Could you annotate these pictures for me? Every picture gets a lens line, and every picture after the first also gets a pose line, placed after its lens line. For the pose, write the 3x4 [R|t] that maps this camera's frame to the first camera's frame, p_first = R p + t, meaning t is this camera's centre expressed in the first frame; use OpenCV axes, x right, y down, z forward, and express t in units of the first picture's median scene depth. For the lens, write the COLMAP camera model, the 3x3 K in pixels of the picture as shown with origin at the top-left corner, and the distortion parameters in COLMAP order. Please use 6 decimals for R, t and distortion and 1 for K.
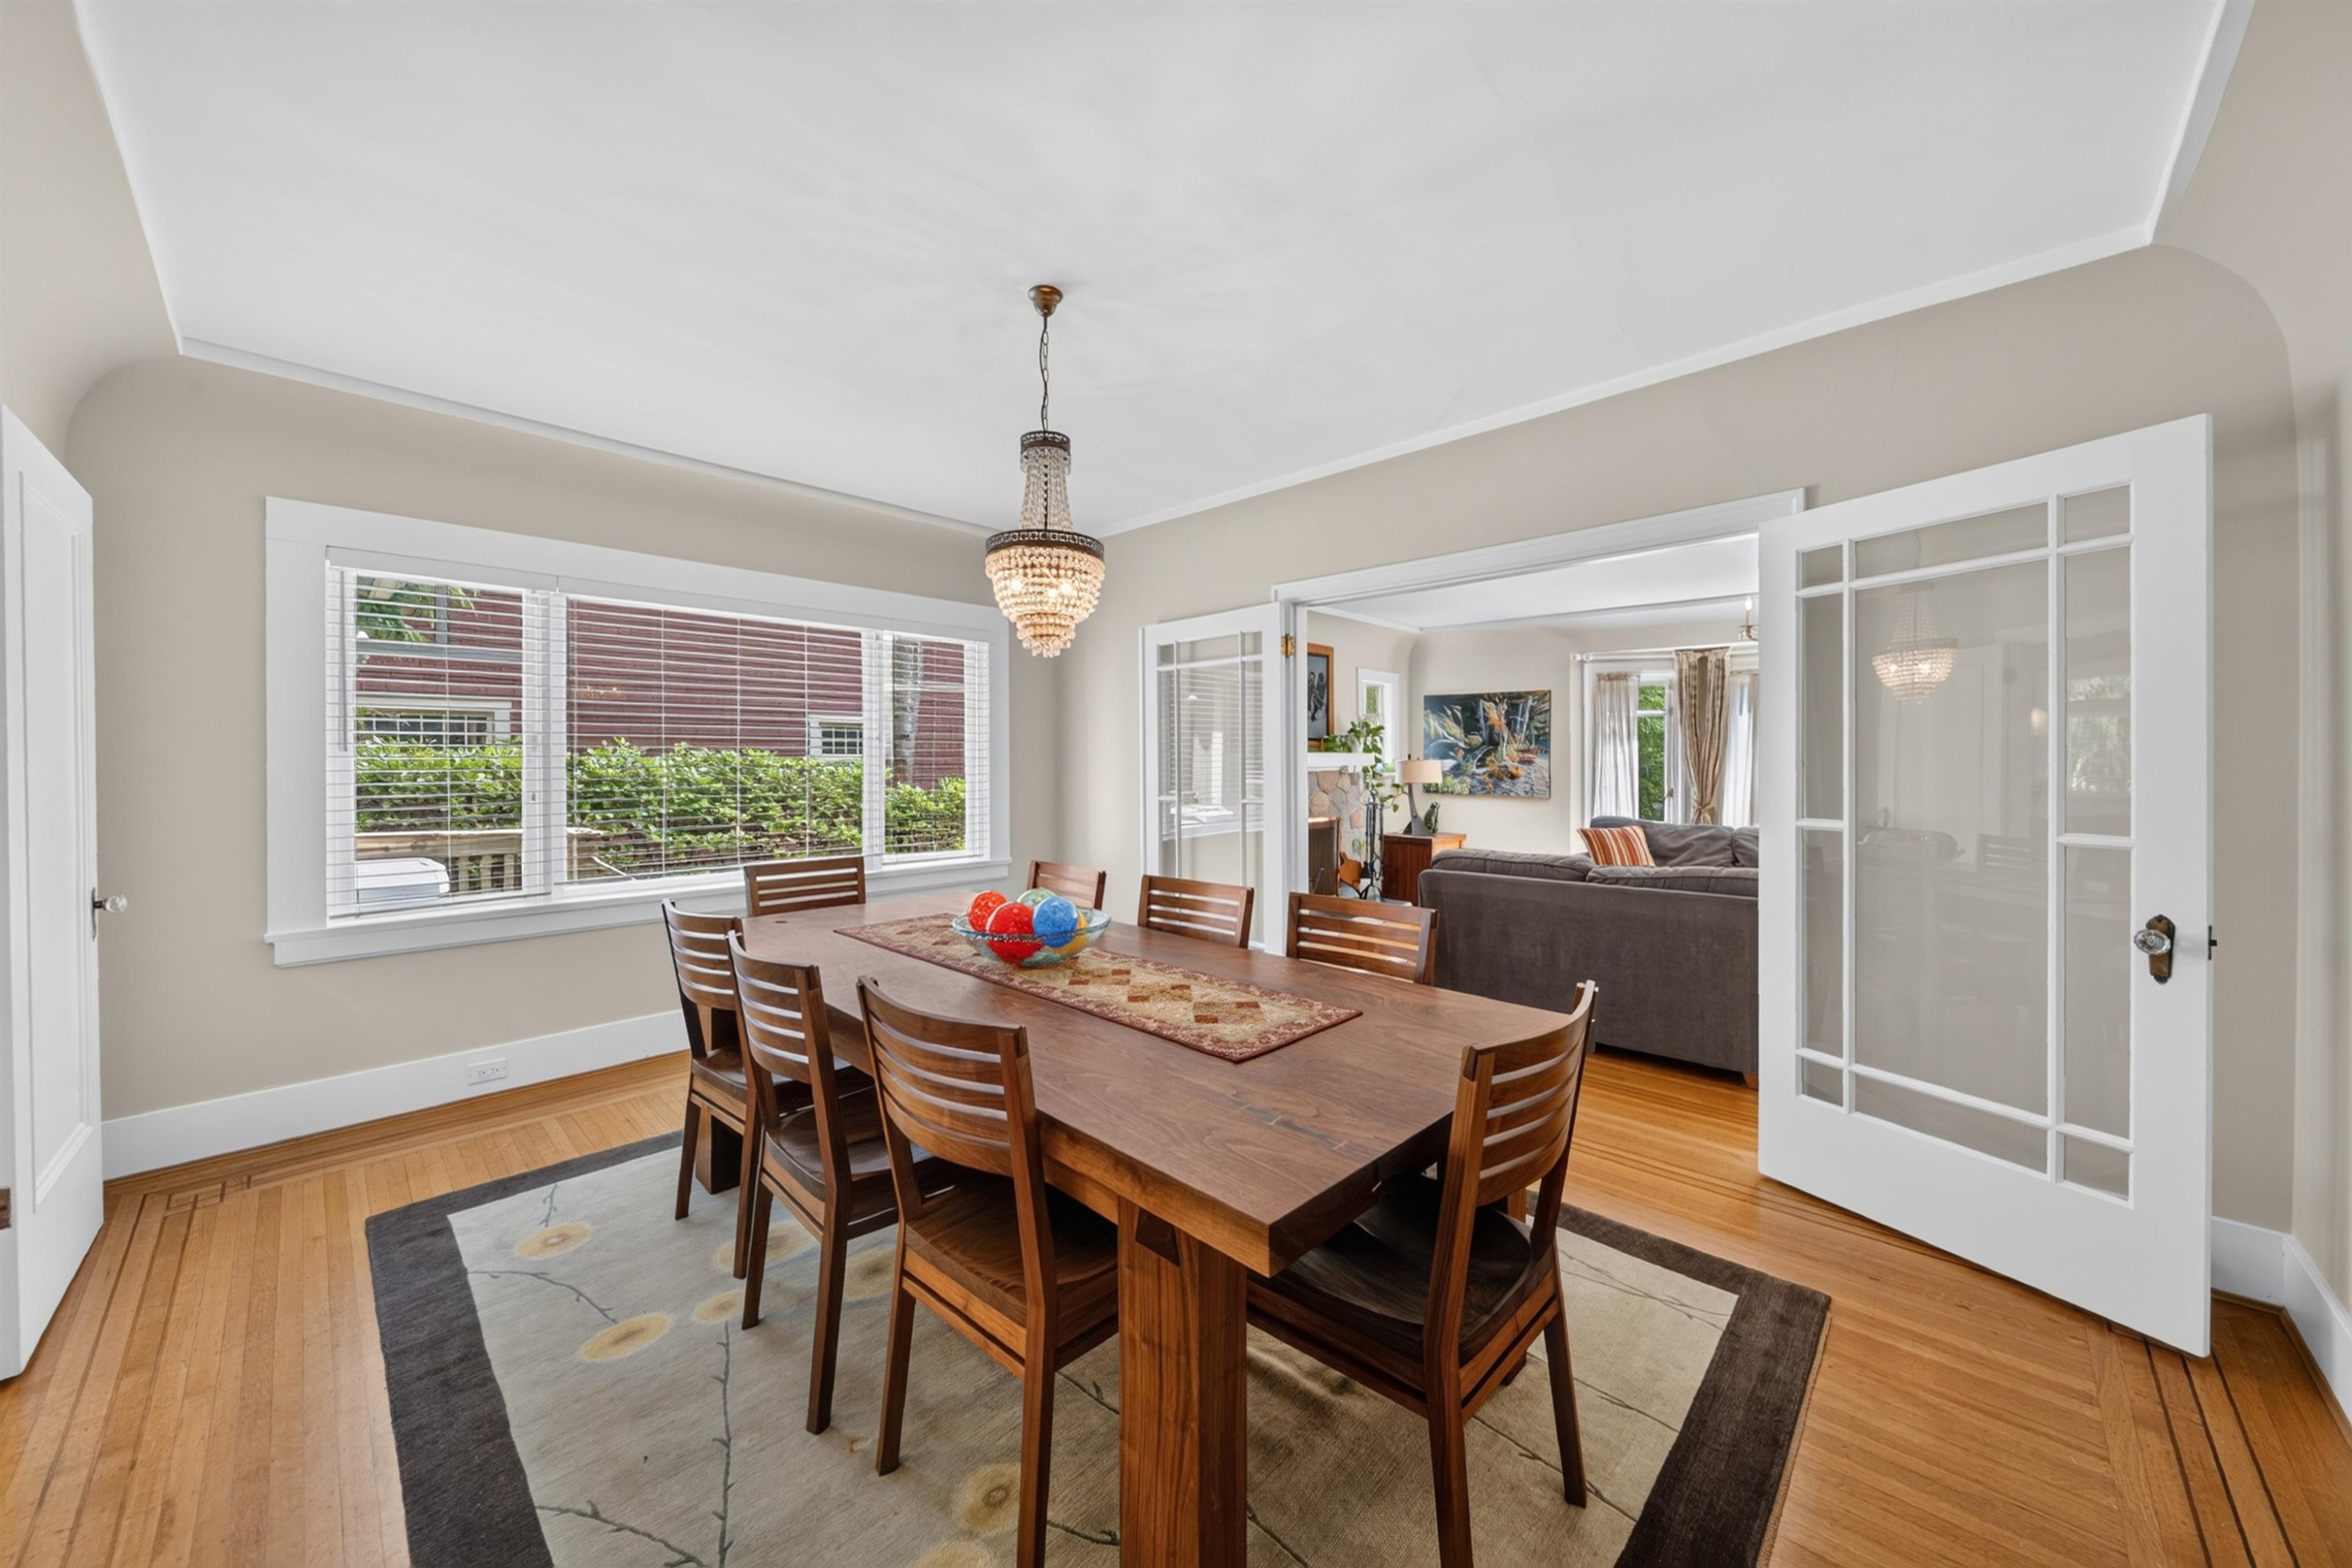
lens RADIAL K [[849.0, 0, 1170.9], [0, 849.0, 773.4], [0, 0, 1]] dist [0.002519, 0.000224]
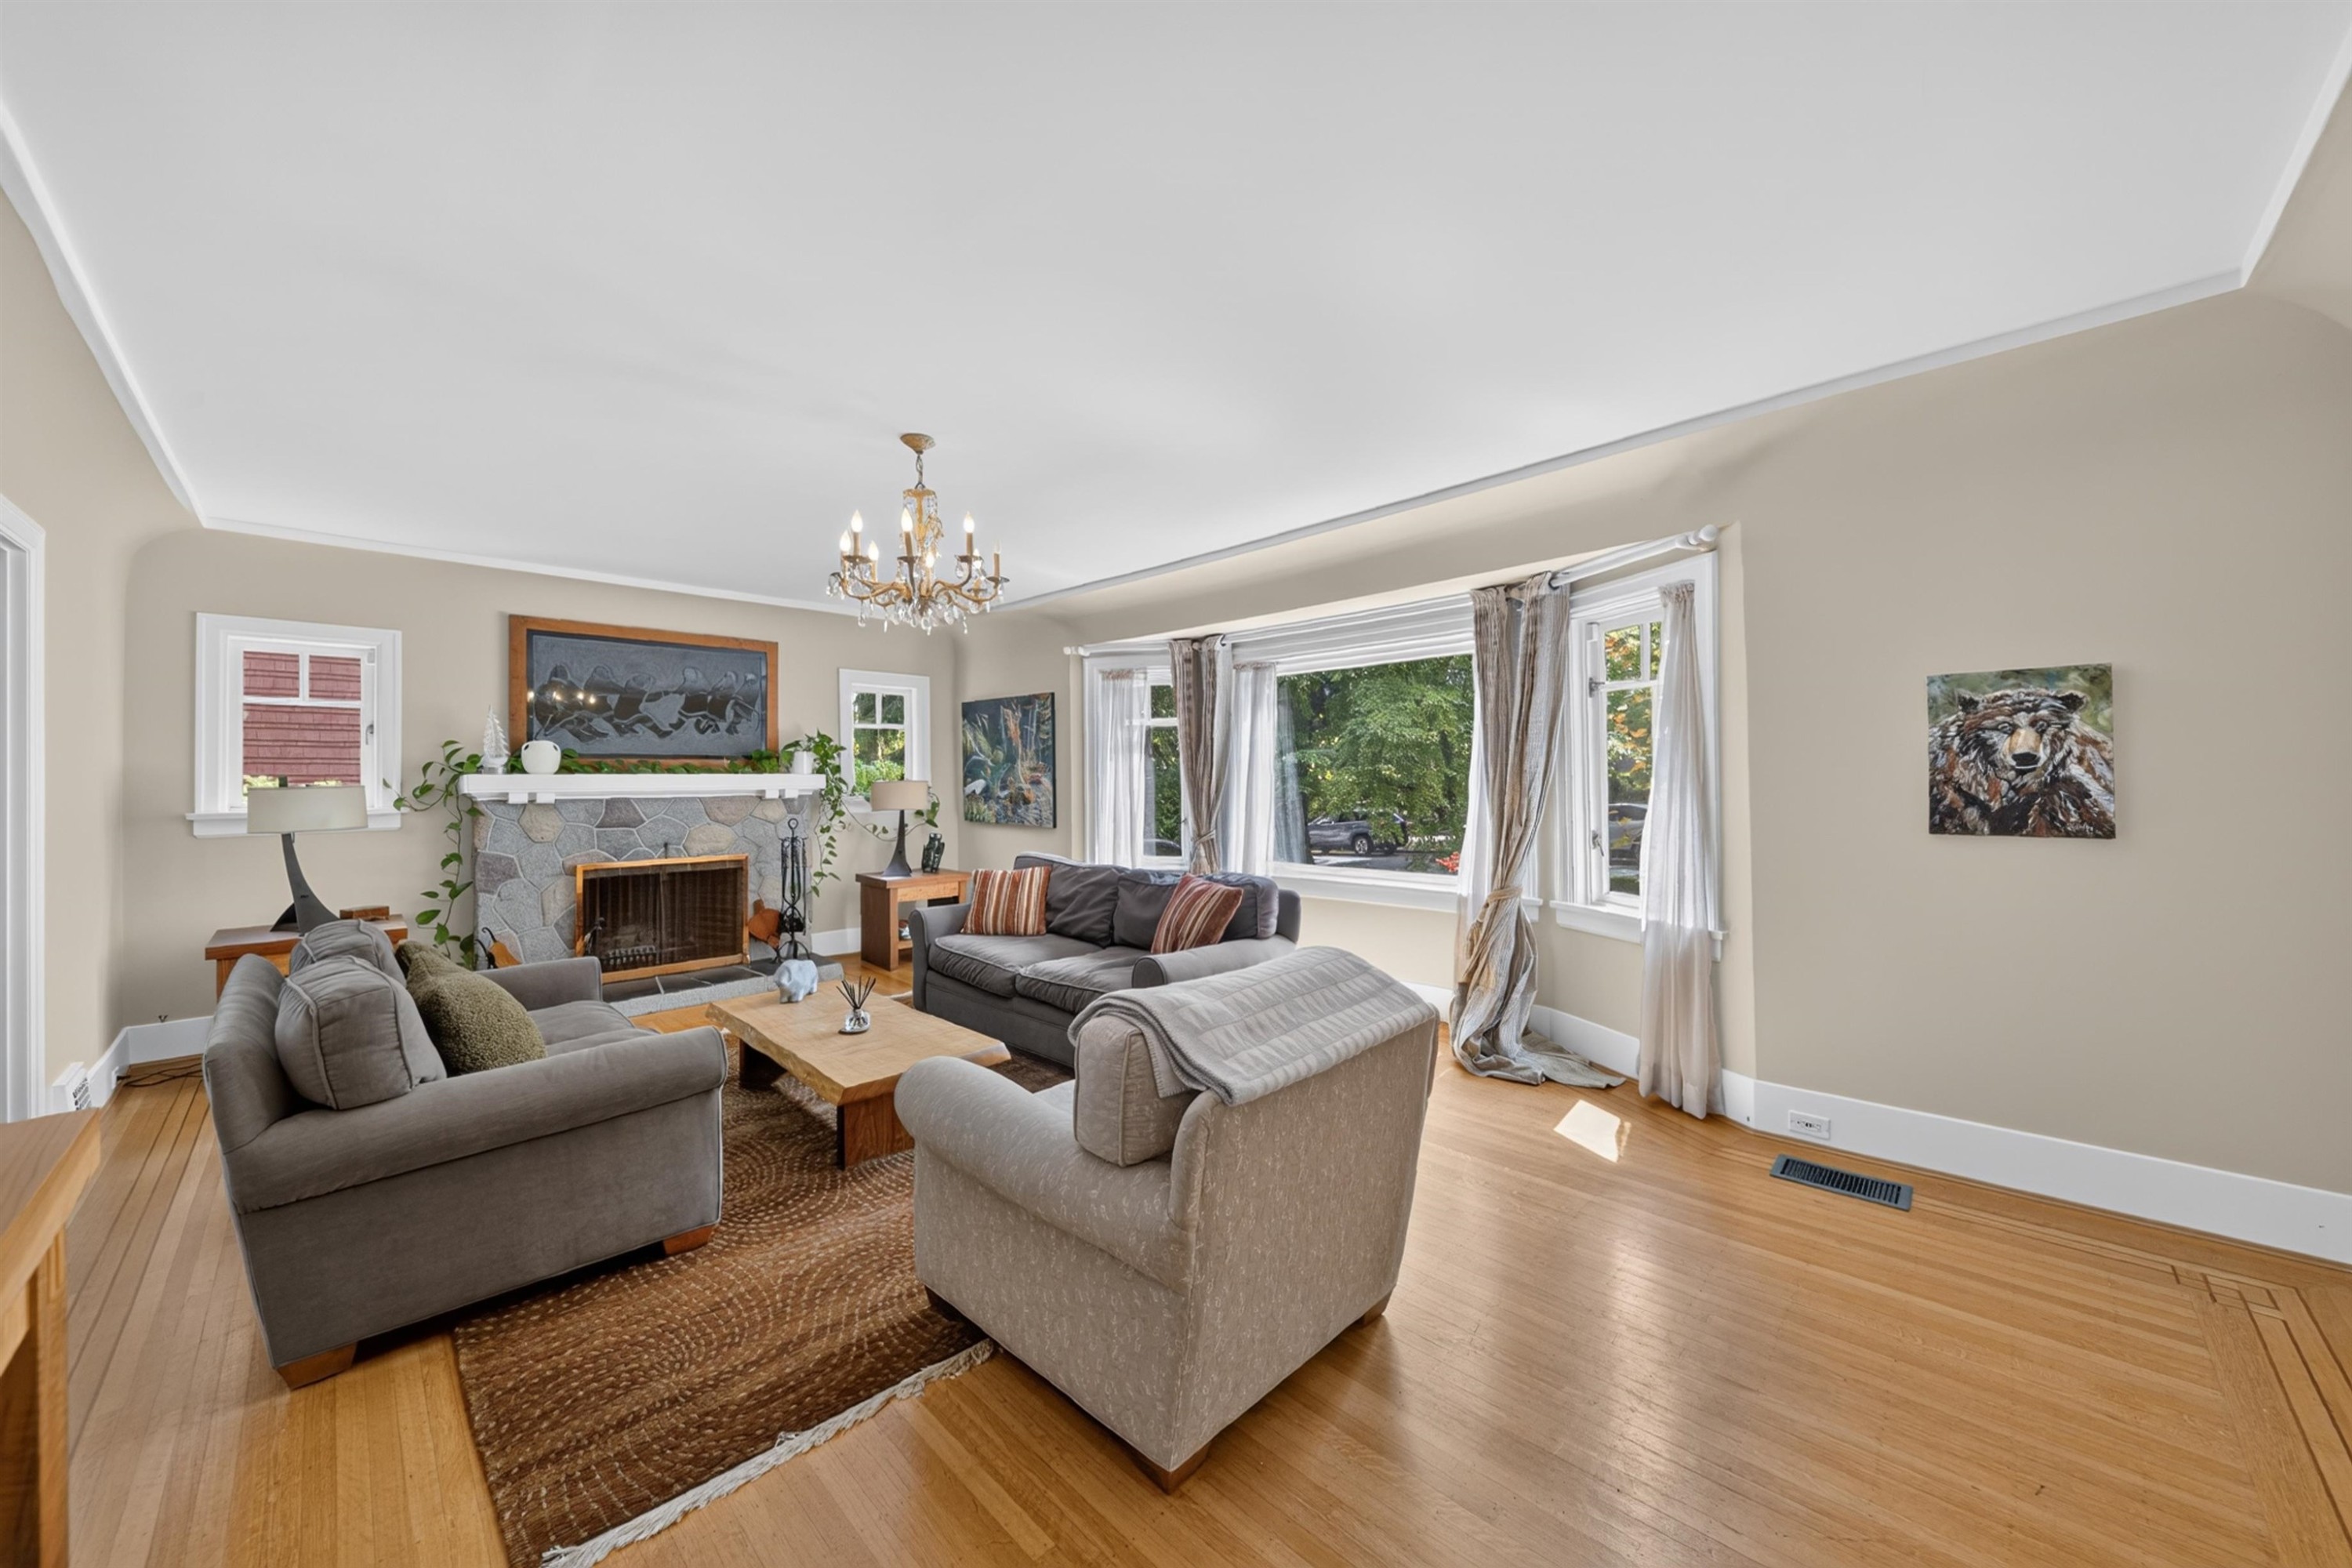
lens RADIAL K [[849.0, 0, 1194.9], [0, 849.0, 777.4], [0, 0, 1]] dist [0.002519, 0.000224]
pose [[0.999768, -0.006912, -0.020397, 0.588537], [0.006562, 0.999831, -0.017180, -0.003804], [0.020512, 0.017042, 0.999644, 0.200628]]
